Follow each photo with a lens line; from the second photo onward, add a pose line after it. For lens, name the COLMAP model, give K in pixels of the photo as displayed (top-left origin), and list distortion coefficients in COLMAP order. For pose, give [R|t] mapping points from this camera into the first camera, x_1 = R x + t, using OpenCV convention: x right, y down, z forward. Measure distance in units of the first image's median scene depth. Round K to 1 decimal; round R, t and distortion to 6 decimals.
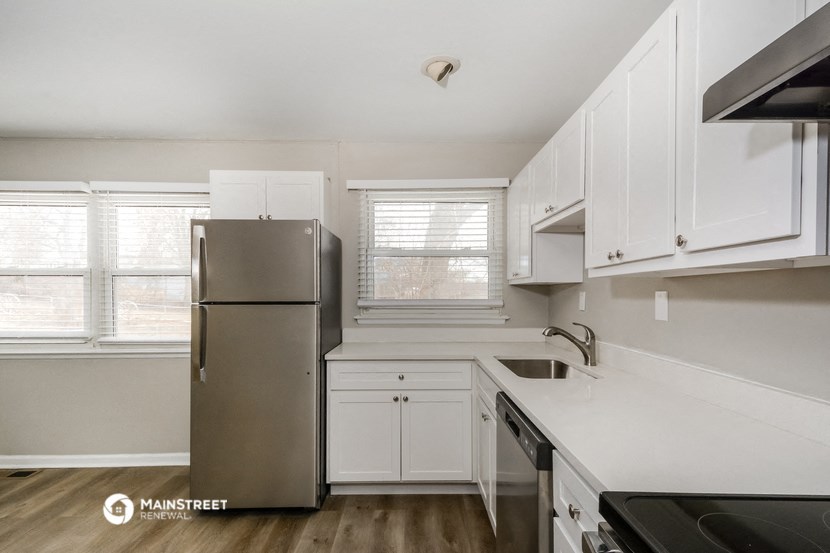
lens RADIAL K [[413.4, 0, 420.4], [0, 413.4, 295.1], [0, 0, 1]] dist [0.013687, -0.000651]
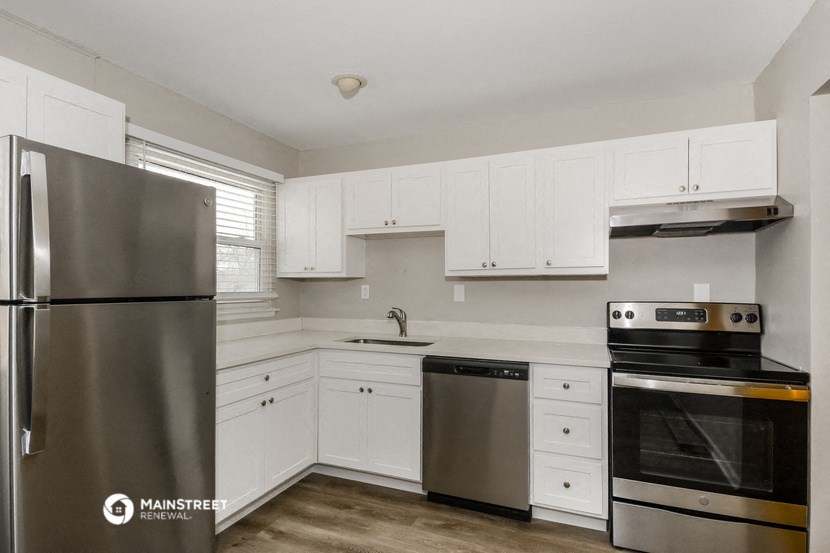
lens RADIAL K [[400.9, 0, 454.4], [0, 400.9, 284.4], [0, 0, 1]] dist [0.002423, 0.000168]
pose [[0.369313, 0.006041, 0.929285, -0.673378], [0.002385, 0.999969, -0.007448, 0.000999], [-0.929302, 0.004967, 0.369287, 0.275720]]
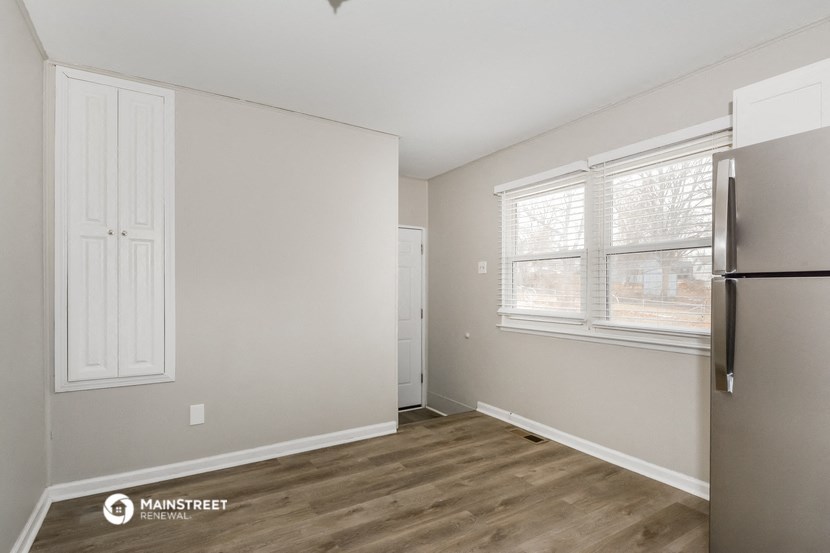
lens RADIAL K [[413.4, 0, 420.4], [0, 413.4, 295.1], [0, 0, 1]] dist [0.013687, -0.000651]
pose [[0.506698, 0.012932, -0.862027, -0.168011], [-0.004461, 0.999913, 0.012378, 0.037726], [0.862112, -0.002426, 0.506711, 0.191886]]
